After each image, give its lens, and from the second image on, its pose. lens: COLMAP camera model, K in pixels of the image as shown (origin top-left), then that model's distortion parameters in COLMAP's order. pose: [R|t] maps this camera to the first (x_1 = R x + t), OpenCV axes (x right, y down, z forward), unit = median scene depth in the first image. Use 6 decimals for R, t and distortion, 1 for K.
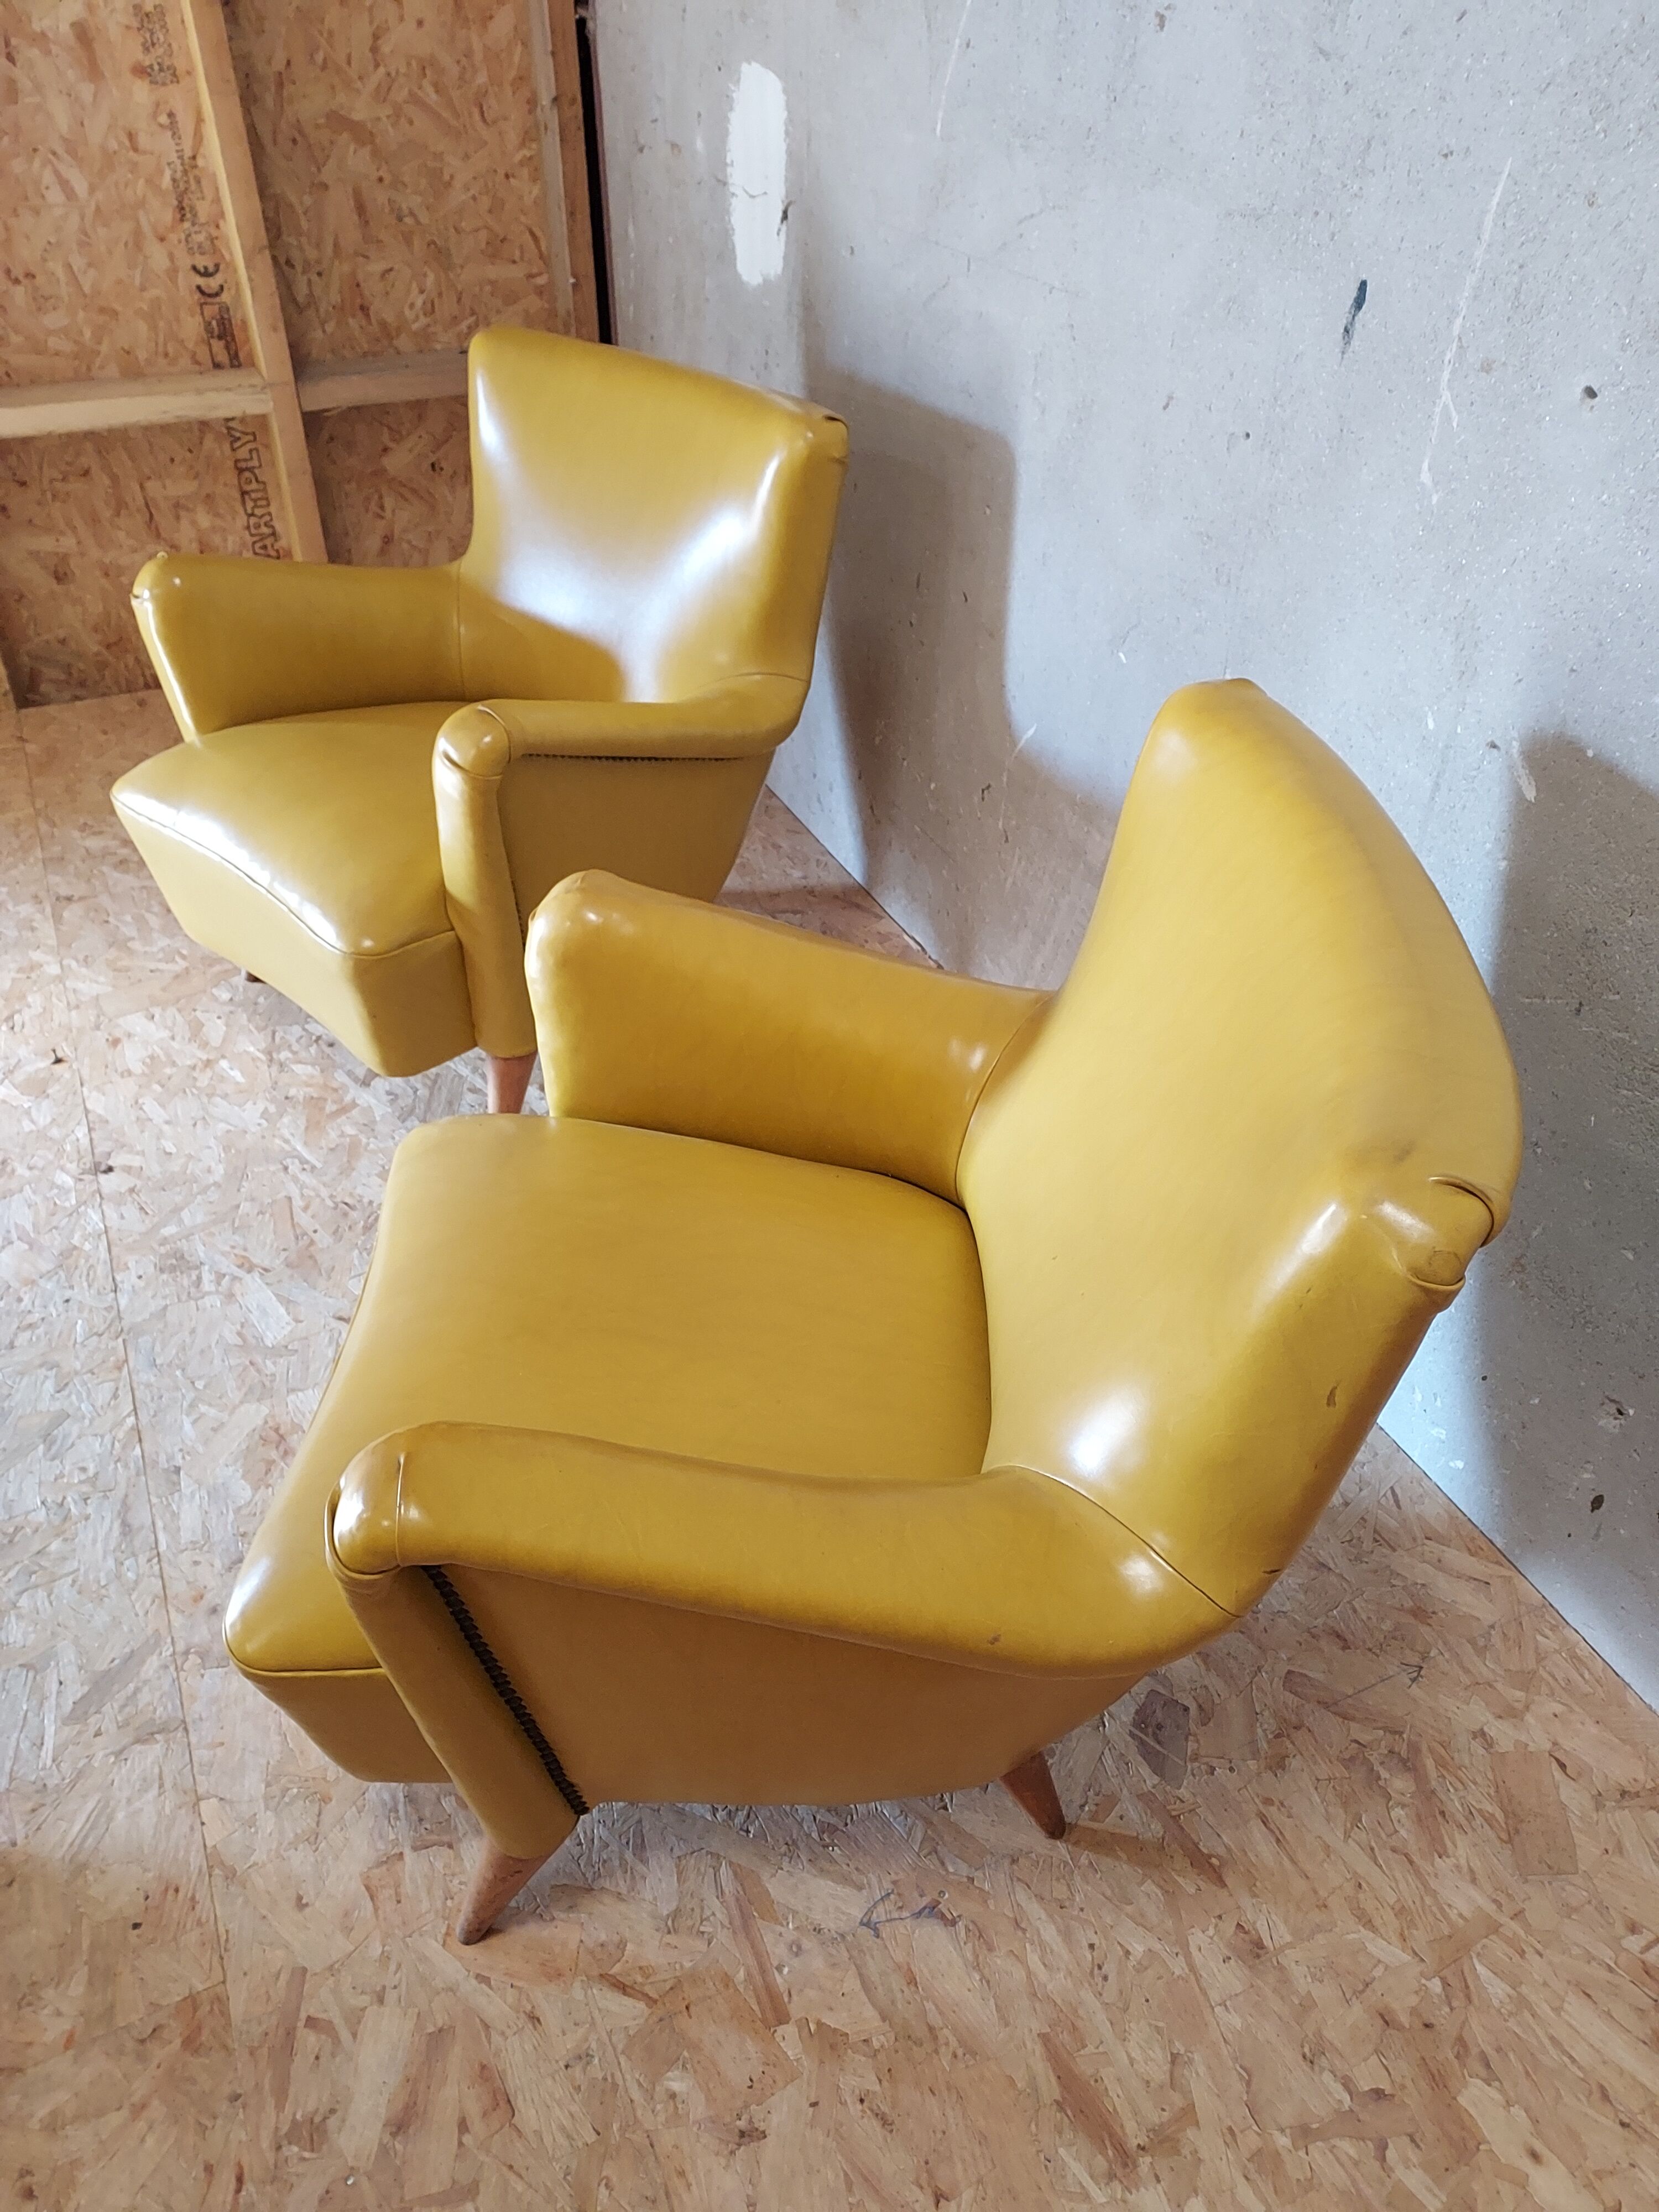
lens RADIAL K [[1599.8, 0, 835.0], [0, 1599.8, 1119.6], [0, 0, 1]] dist [0.026685, 0.010349]
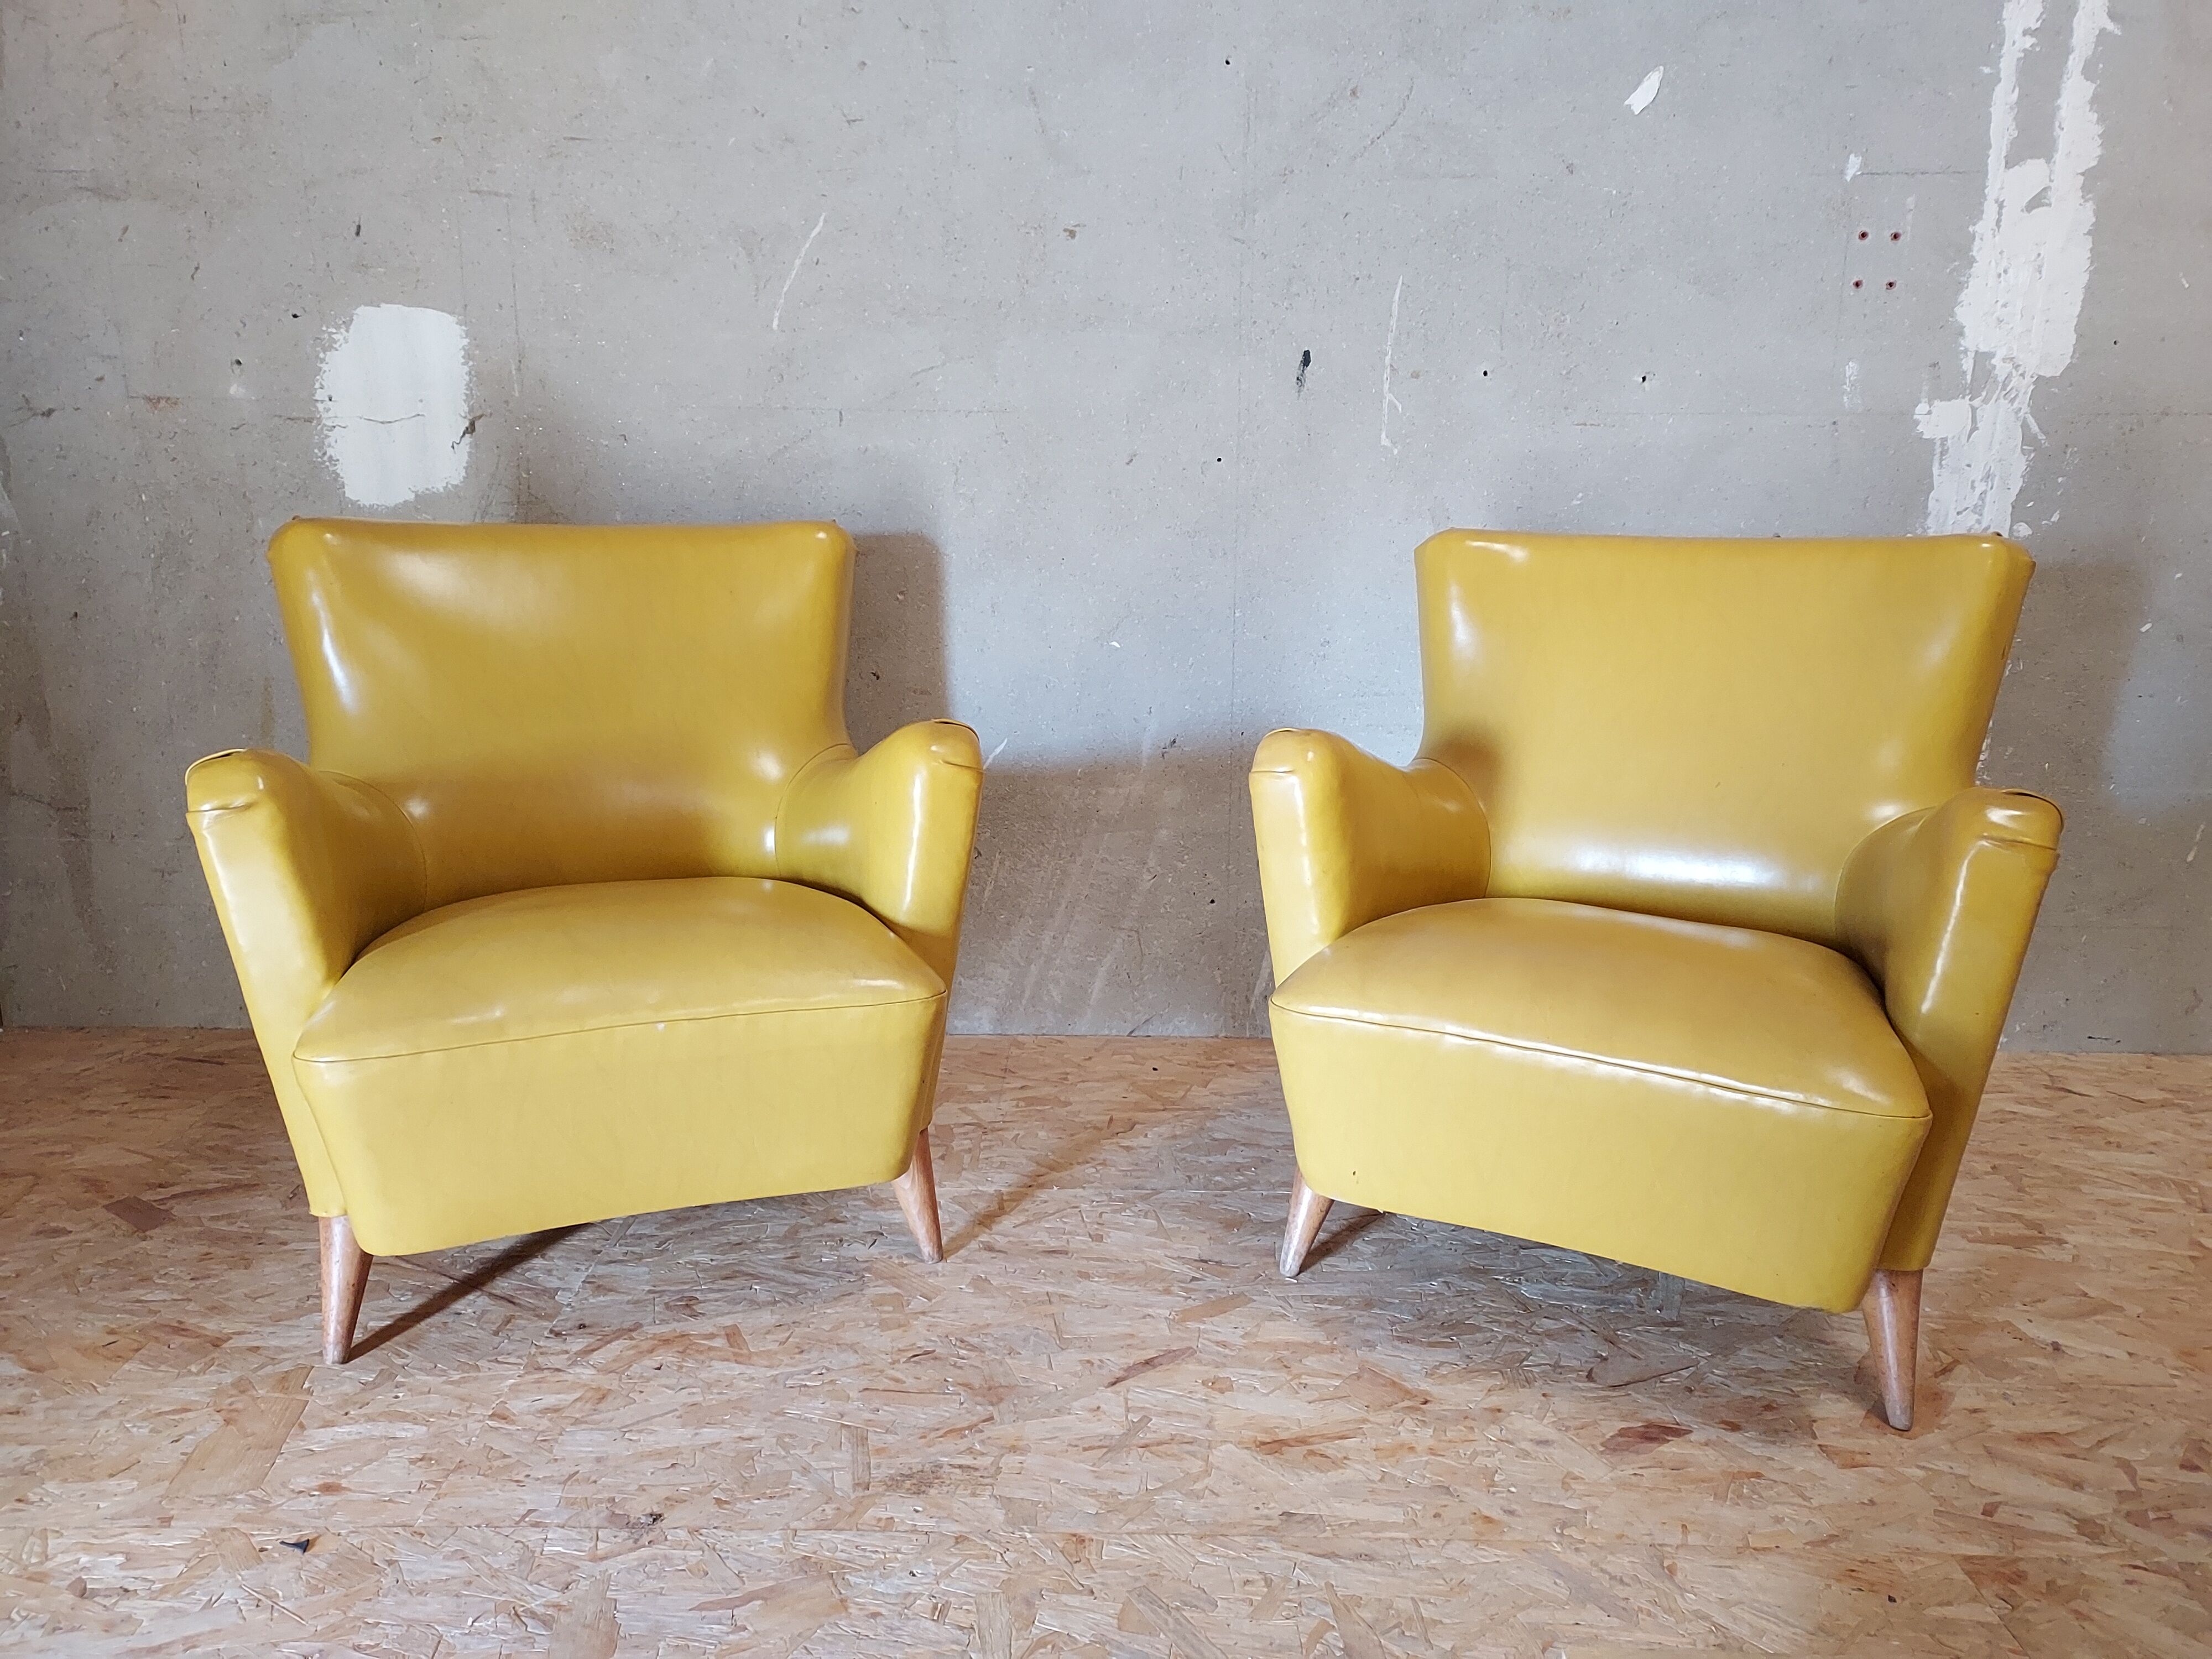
lens RADIAL K [[1599.8, 0, 1113.1], [0, 1599.8, 829.4], [0, 0, 1]] dist [0.026685, 0.010349]
pose [[0.431869, -0.202161, 0.878988, -1.100576], [0.549919, 0.831478, -0.078955, -0.059380], [-0.714897, 0.517471, 0.470261, 0.491282]]
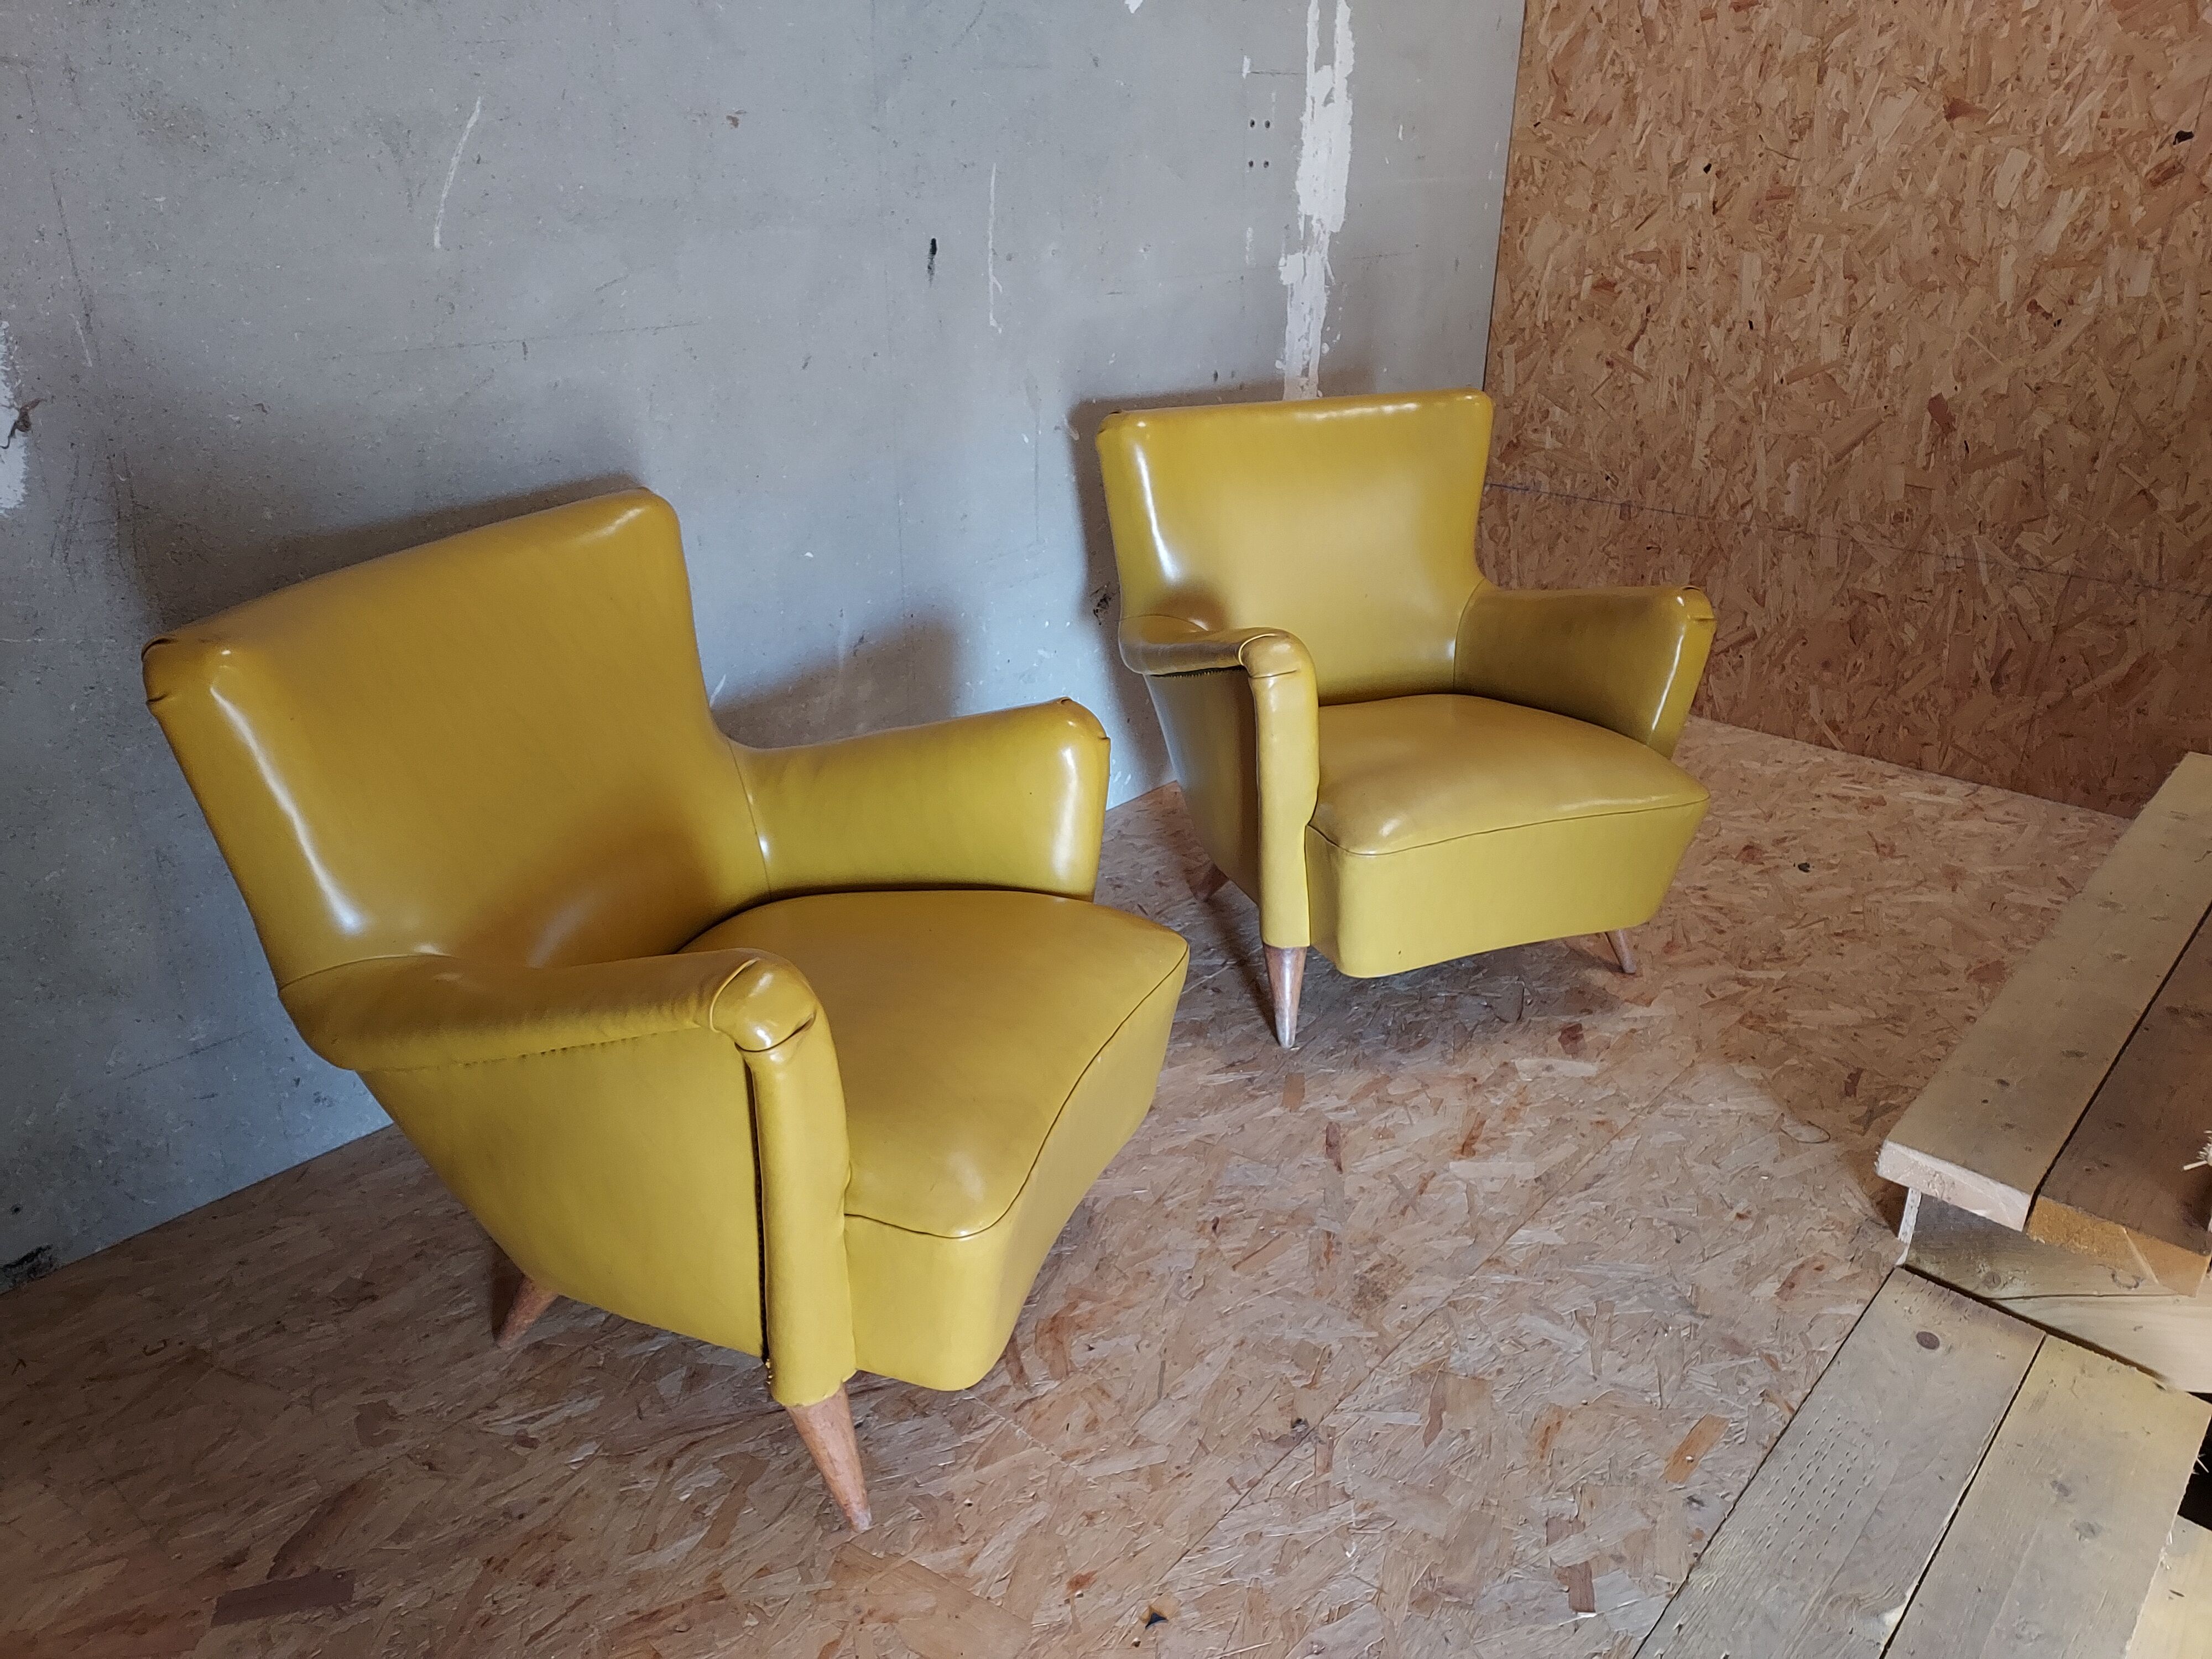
lens RADIAL K [[1599.8, 0, 1112.3], [0, 1599.8, 827.2], [0, 0, 1]] dist [0.026685, 0.010349]
pose [[-0.399782, -0.386954, 0.830928, -1.180219], [0.550419, 0.623536, 0.555196, -0.795866], [-0.732948, 0.679316, -0.036291, 1.095671]]
